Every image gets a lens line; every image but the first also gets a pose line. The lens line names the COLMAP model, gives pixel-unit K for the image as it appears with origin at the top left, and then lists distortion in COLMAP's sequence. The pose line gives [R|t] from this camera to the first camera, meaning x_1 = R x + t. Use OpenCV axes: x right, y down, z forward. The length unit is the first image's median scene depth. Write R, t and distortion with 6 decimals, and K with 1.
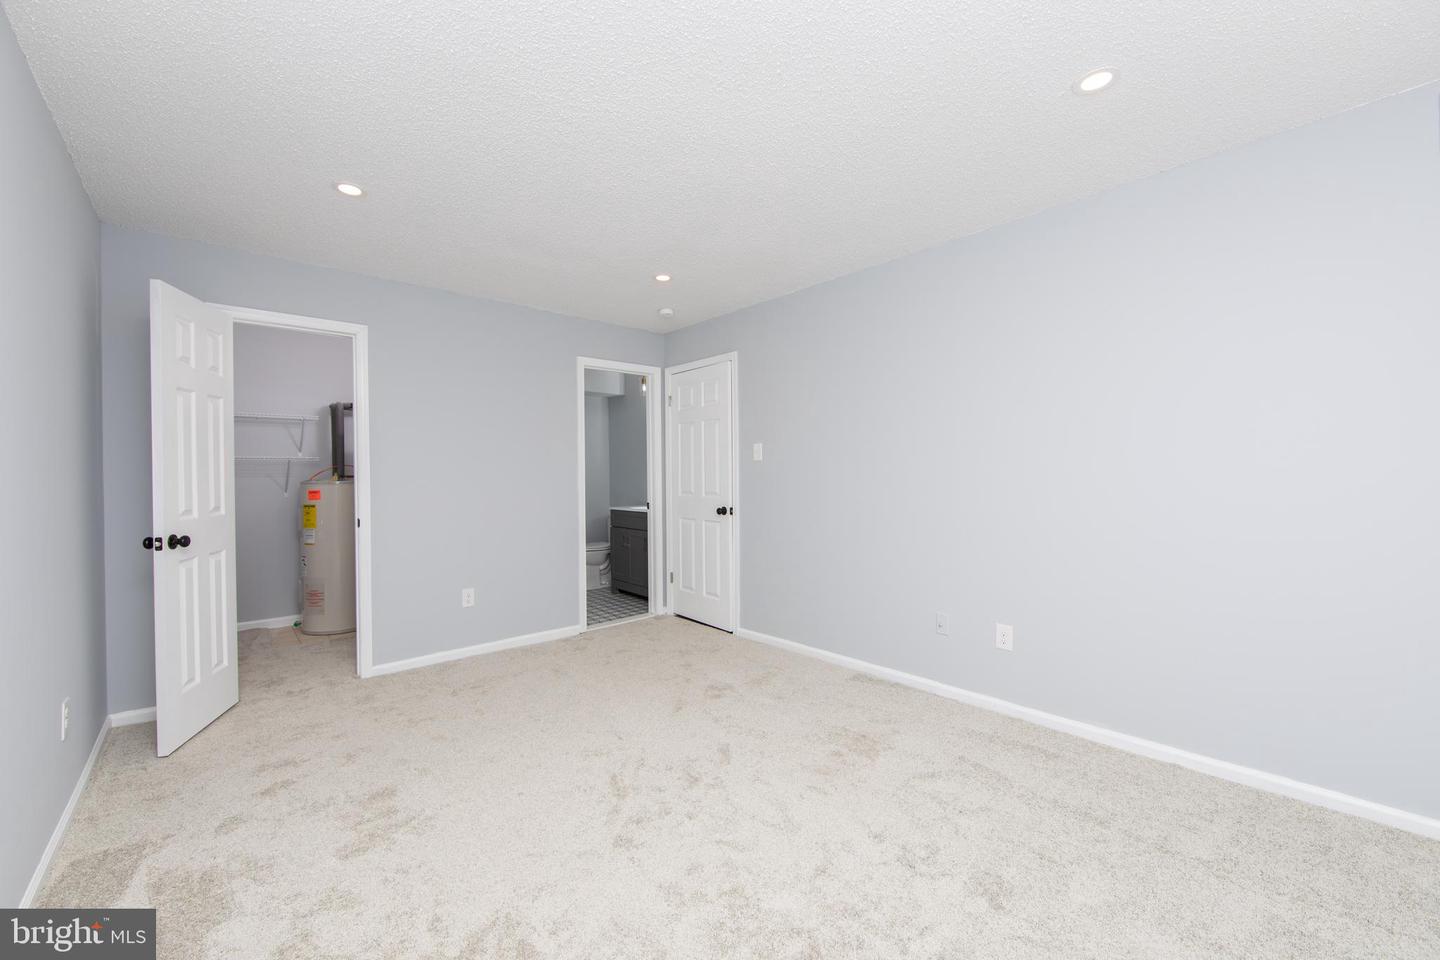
lens RADIAL K [[566.2, 0, 710.7], [0, 566.2, 477.7], [0, 0, 1]] dist [-0.006957, 0.001087]
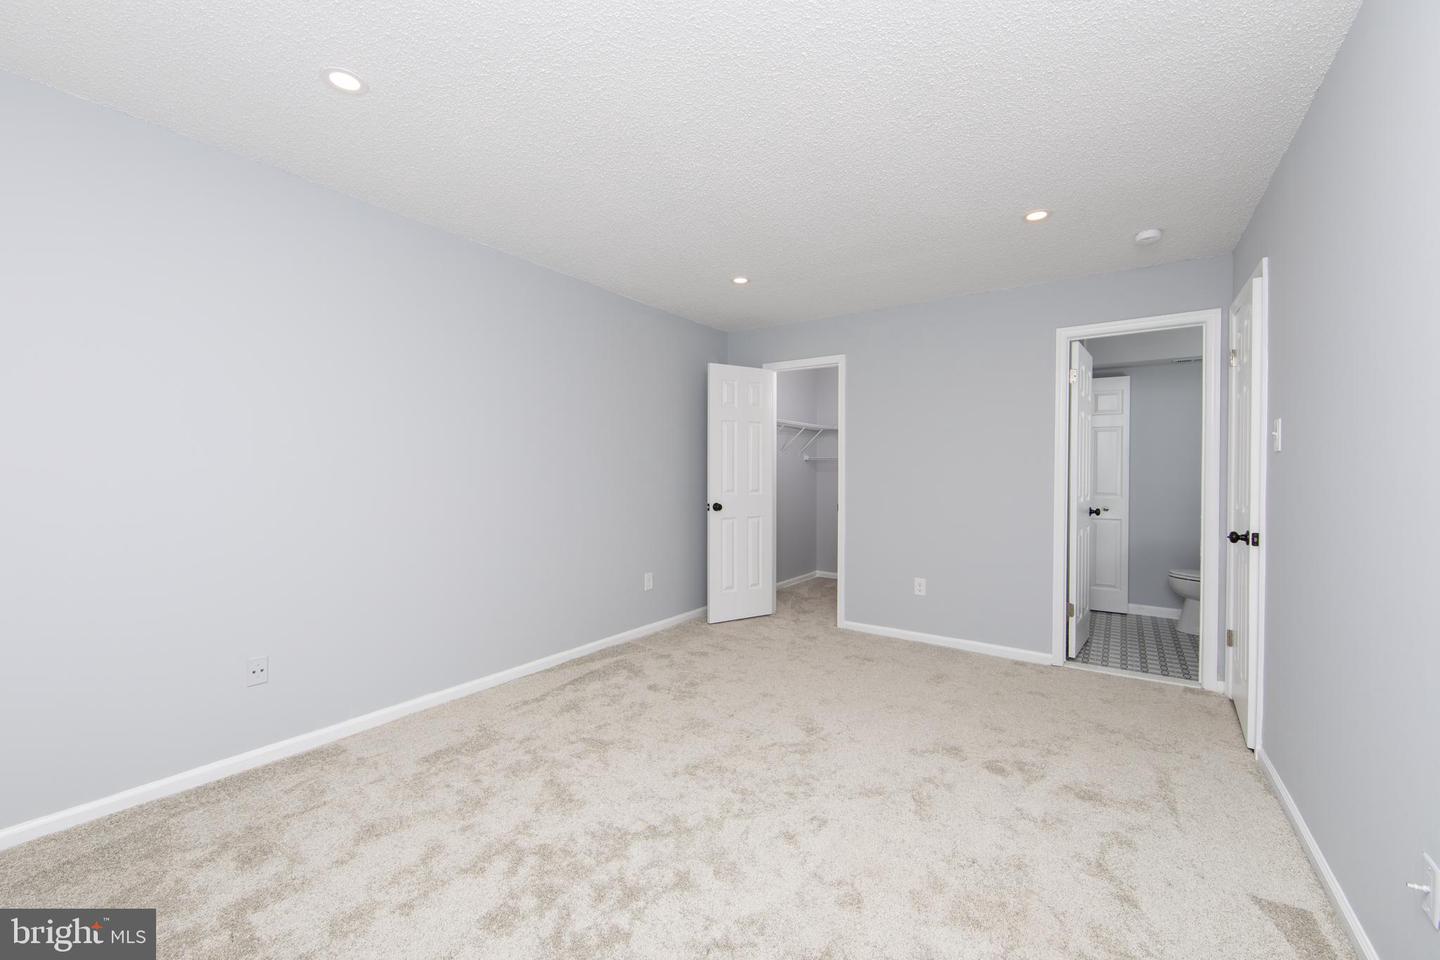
lens RADIAL K [[566.2, 0, 711.2], [0, 566.2, 474.8], [0, 0, 1]] dist [-0.006957, 0.001087]
pose [[0.225640, 0.012488, -0.974131, 0.578262], [-0.014409, 0.999851, 0.009481, -0.003963], [0.974104, 0.011897, 0.225787, 0.414487]]
